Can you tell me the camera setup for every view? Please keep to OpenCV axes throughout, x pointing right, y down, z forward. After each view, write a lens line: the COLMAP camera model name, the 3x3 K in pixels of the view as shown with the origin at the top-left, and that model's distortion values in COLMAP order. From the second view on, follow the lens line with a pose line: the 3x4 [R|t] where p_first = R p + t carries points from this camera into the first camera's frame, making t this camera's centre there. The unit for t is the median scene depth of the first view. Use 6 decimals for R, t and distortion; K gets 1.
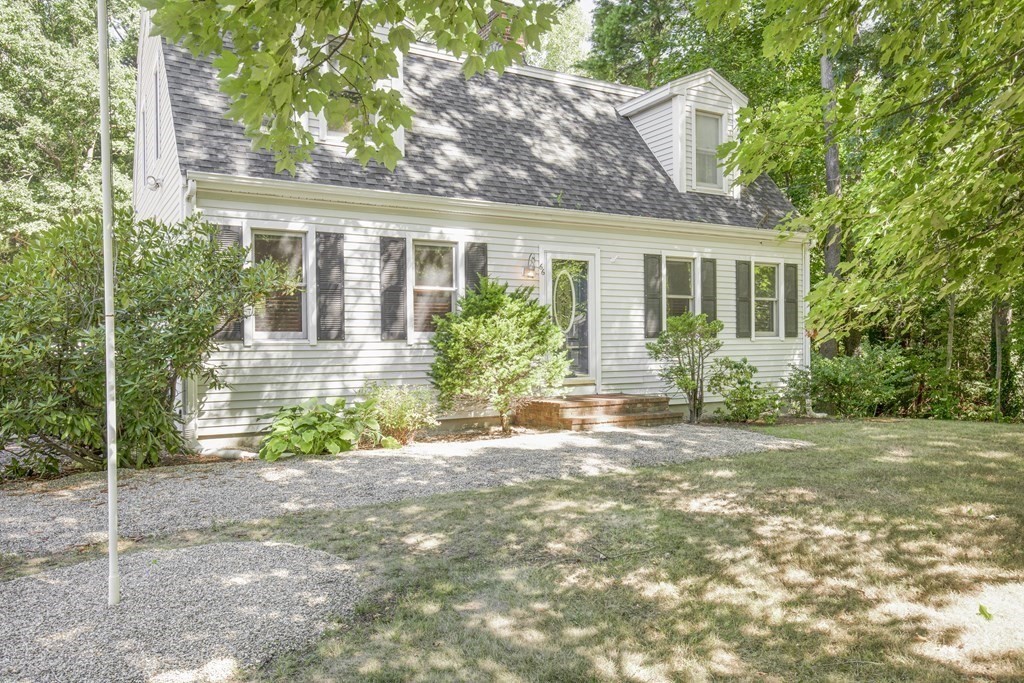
lens RADIAL K [[765.8, 0, 513.0], [0, 765.8, 340.5], [0, 0, 1]] dist [0.071503, 0.000806]
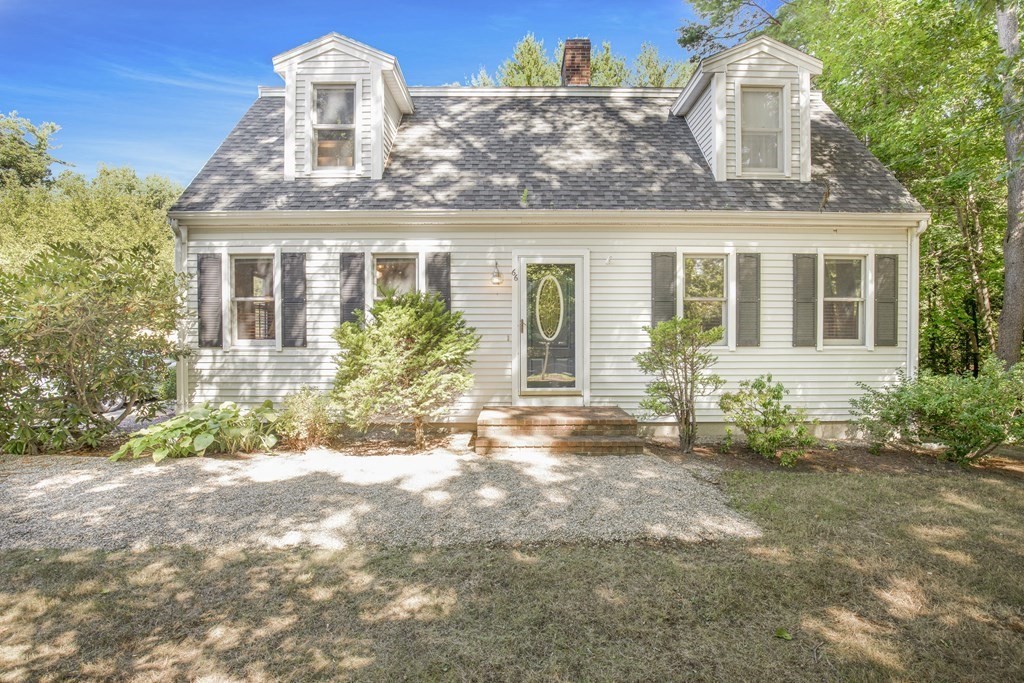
lens RADIAL K [[467.7, 0, 511.2], [0, 467.7, 347.3], [0, 0, 1]] dist [-0.019847, 0.001911]
pose [[0.861376, 0.019416, -0.507596, 0.343103], [-0.004578, 0.999525, 0.030465, -0.020193], [0.507947, -0.023918, 0.861056, 0.497390]]
